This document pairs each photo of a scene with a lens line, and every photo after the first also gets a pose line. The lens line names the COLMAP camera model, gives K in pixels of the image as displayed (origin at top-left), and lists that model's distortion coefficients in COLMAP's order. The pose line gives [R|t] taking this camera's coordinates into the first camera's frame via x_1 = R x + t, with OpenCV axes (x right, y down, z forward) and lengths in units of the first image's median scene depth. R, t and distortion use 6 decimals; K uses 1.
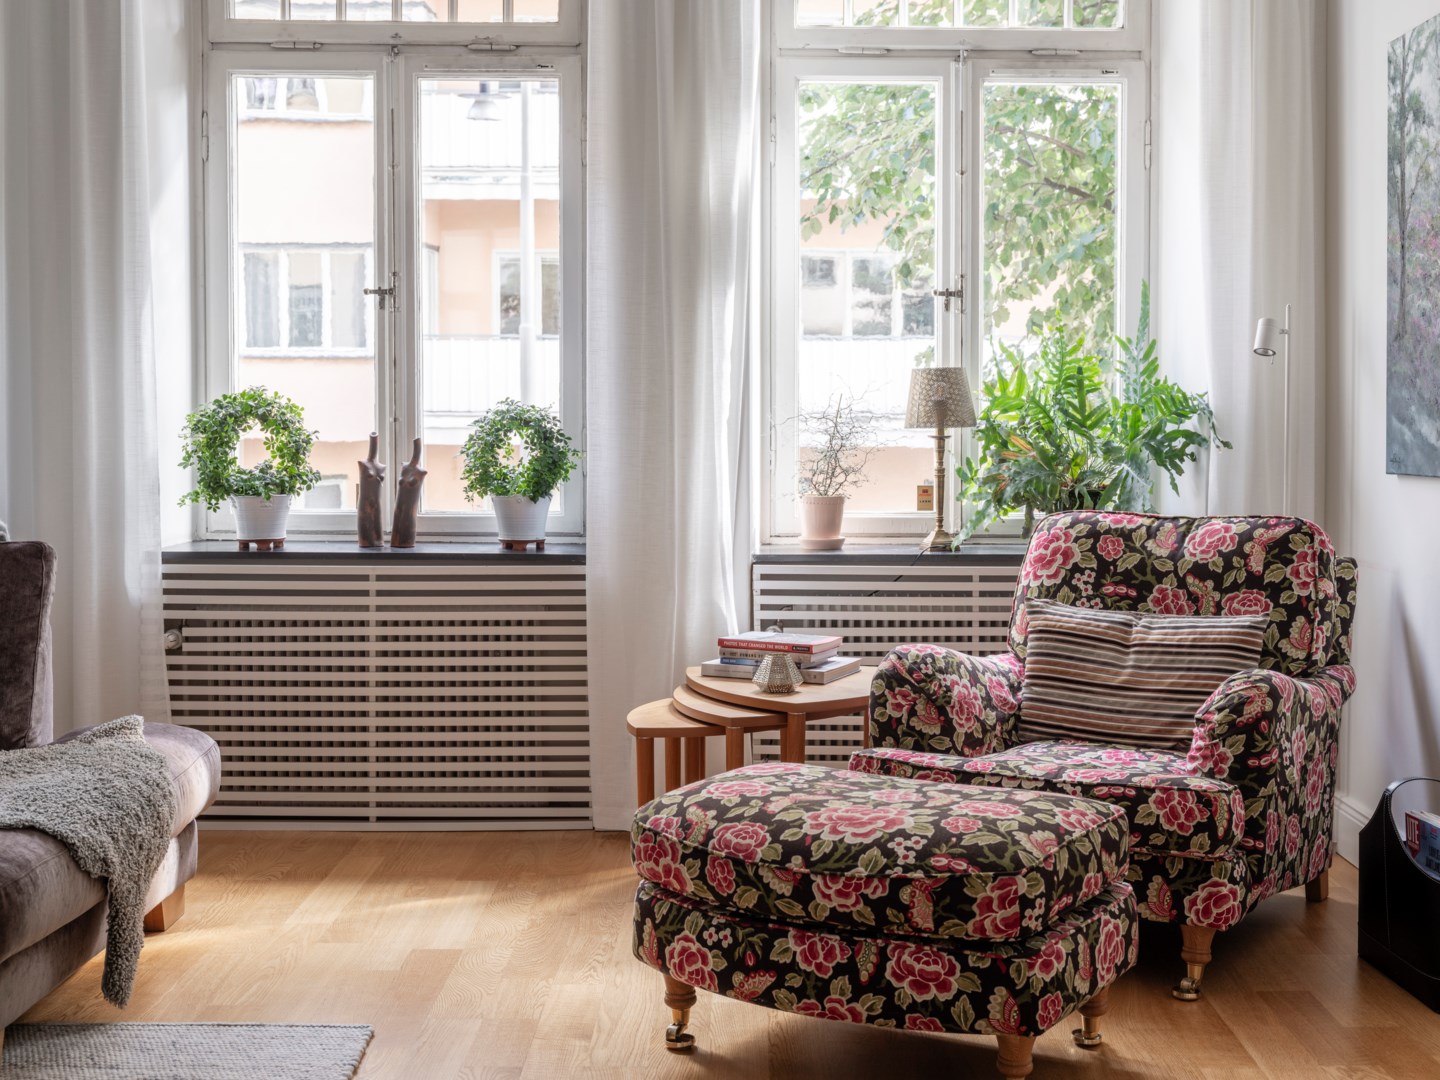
lens RADIAL K [[1875.2, 0, 777.7], [0, 1875.2, 471.8], [0, 0, 1]] dist [-0.008810, 0.000000]
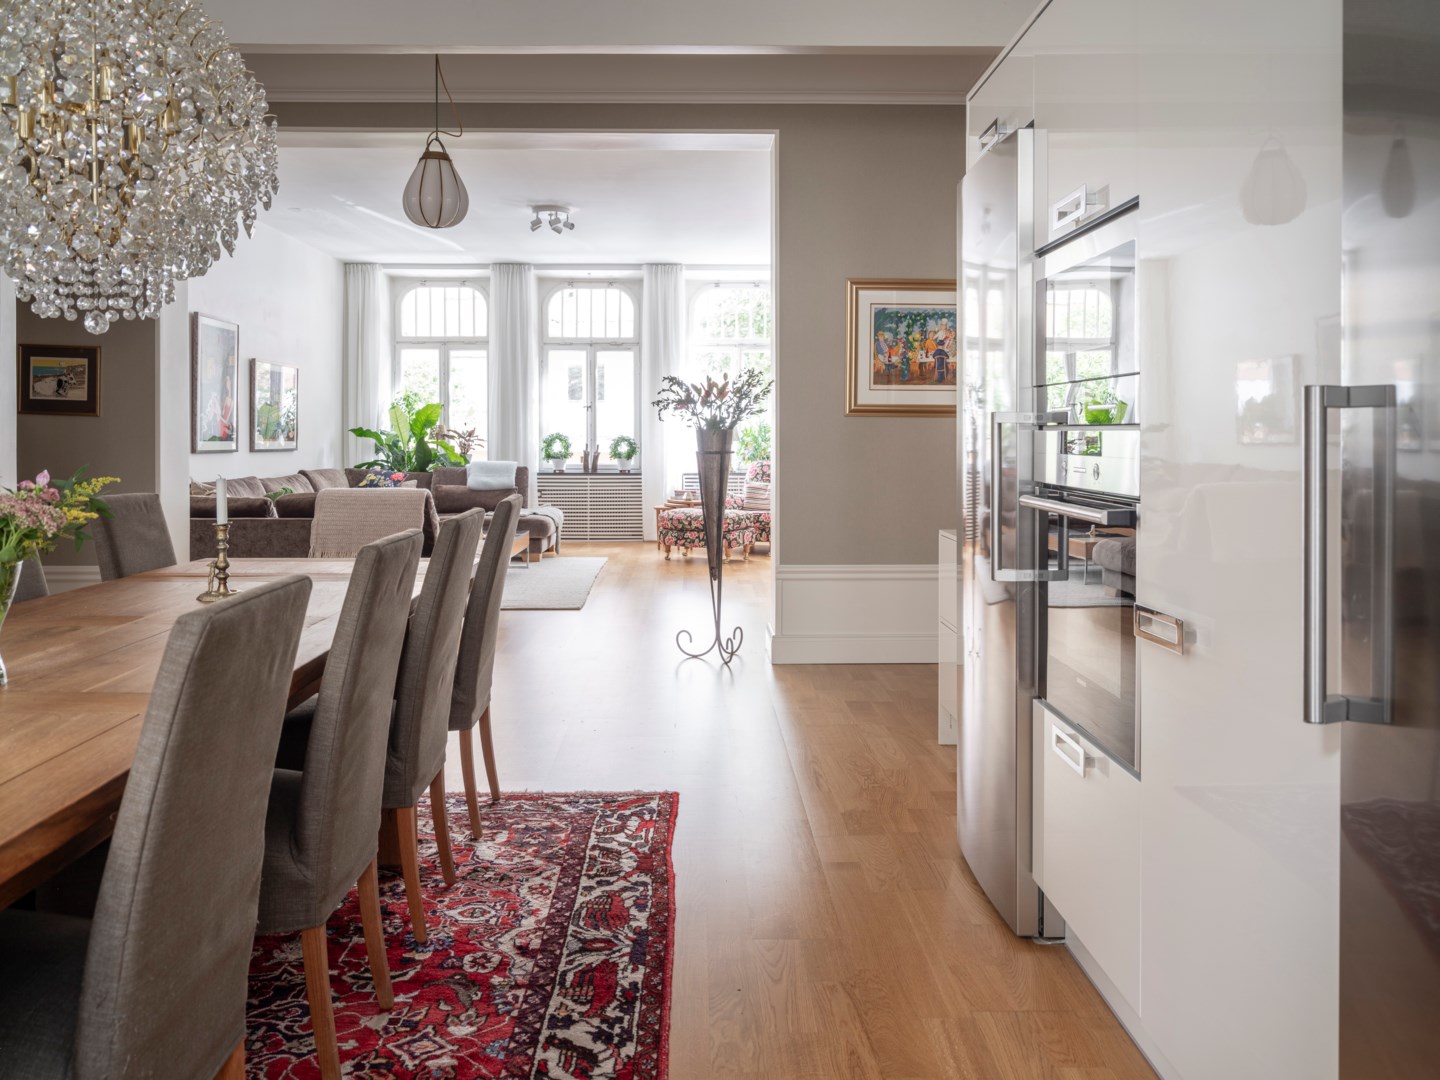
lens RADIAL K [[1124.5, 0, 706.0], [0, 1124.5, 450.0], [0, 0, 1]] dist [0.001480, 0.000775]
pose [[0.999993, -0.002656, -0.002771, 0.048724], [0.002605, 0.999826, -0.018454, 0.045421], [0.002819, 0.018447, 0.999826, -1.613300]]
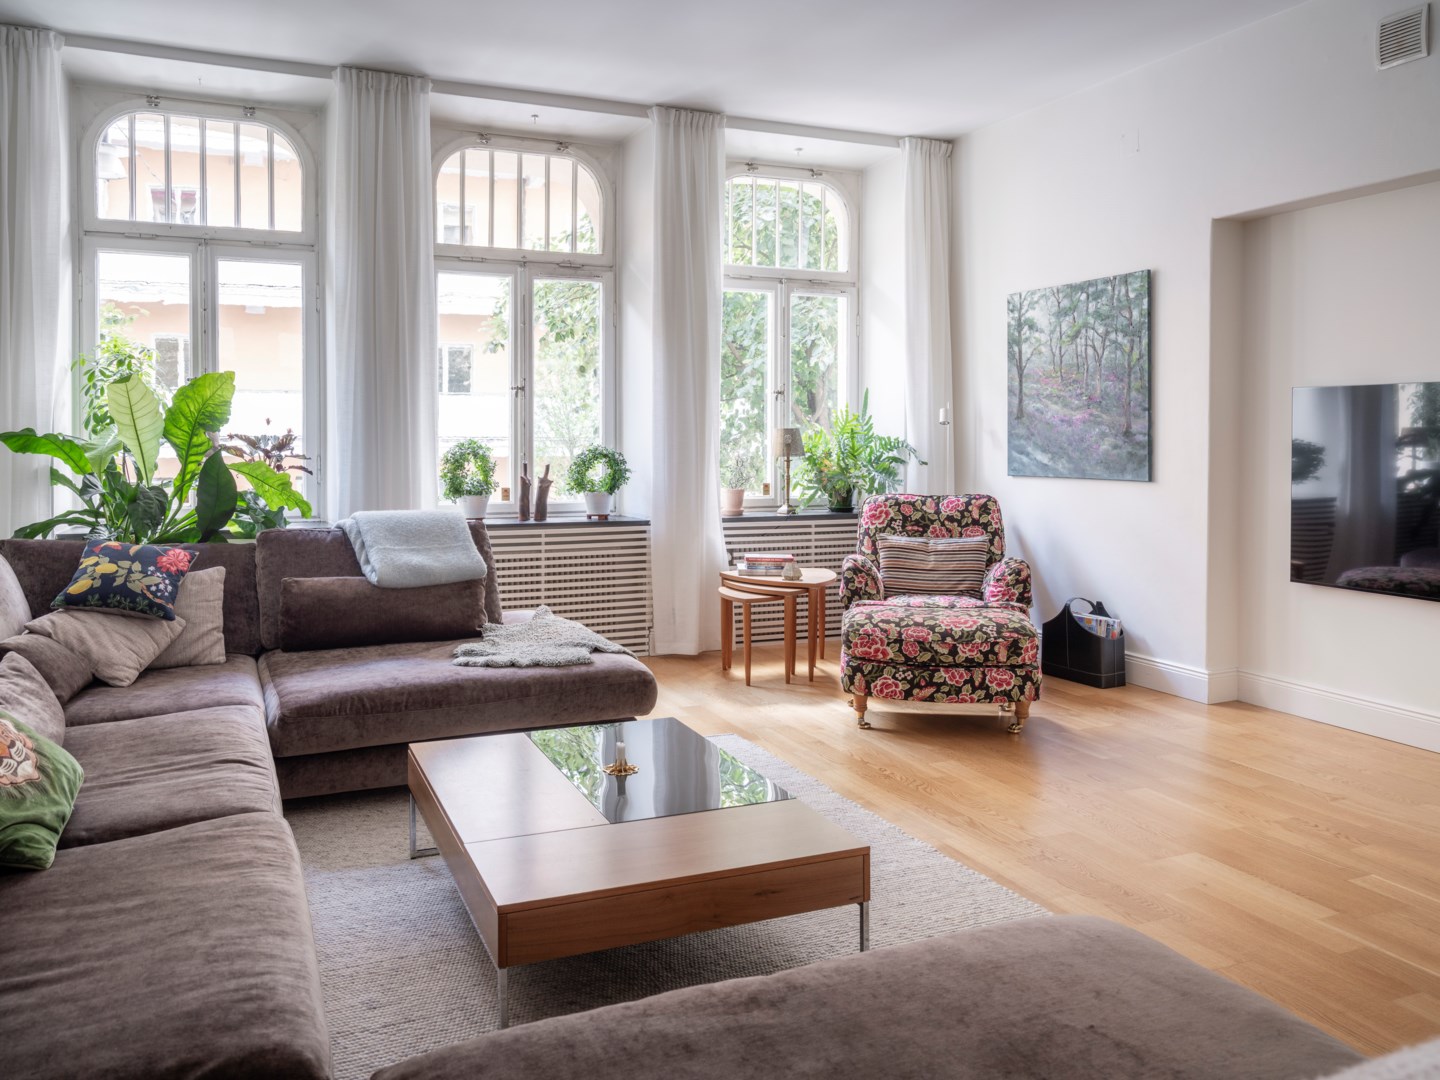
lens RADIAL K [[1124.5, 0, 676.3], [0, 1124.5, 444.8], [0, 0, 1]] dist [0.001480, 0.000775]
pose [[0.927339, -0.005221, 0.374185, -0.599414], [0.013200, 0.999737, -0.018765, -0.016742], [-0.373989, 0.022340, 0.927164, -0.164582]]
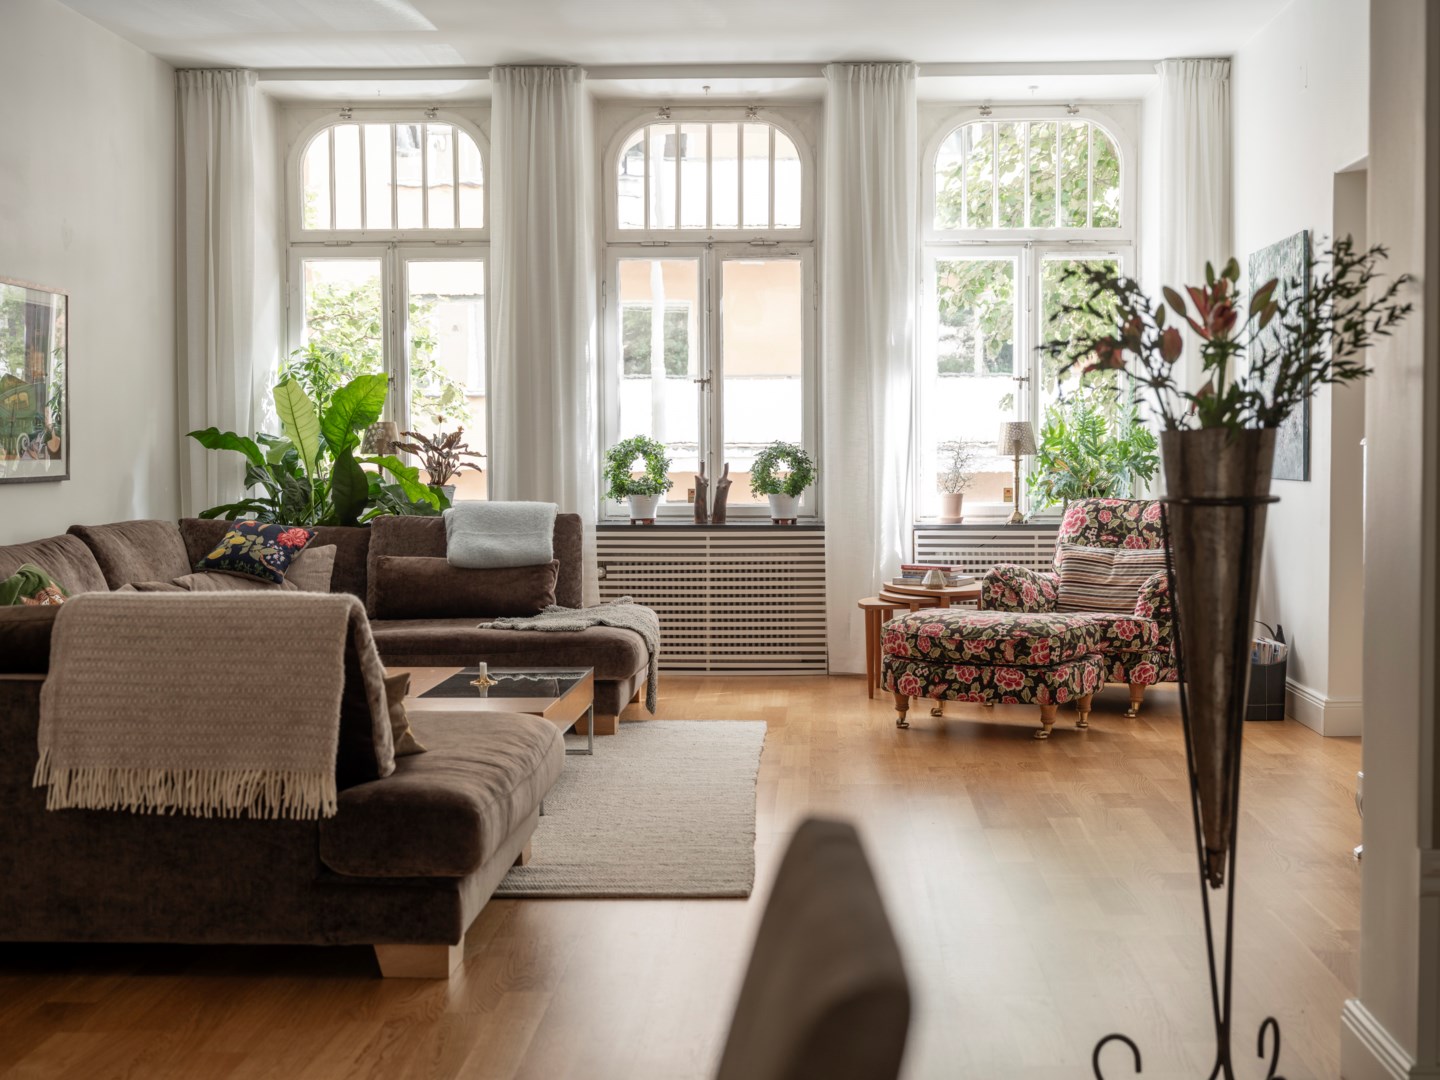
lens RADIAL K [[1945.7, 0, 754.5], [0, 1945.7, 542.9], [0, 0, 1]] dist [-0.009068, 0.000000]
pose [[0.998809, -0.004027, -0.048619, -0.087988], [0.005071, 0.999759, 0.021378, 0.023155], [0.048521, -0.021599, 0.998589, -1.038855]]
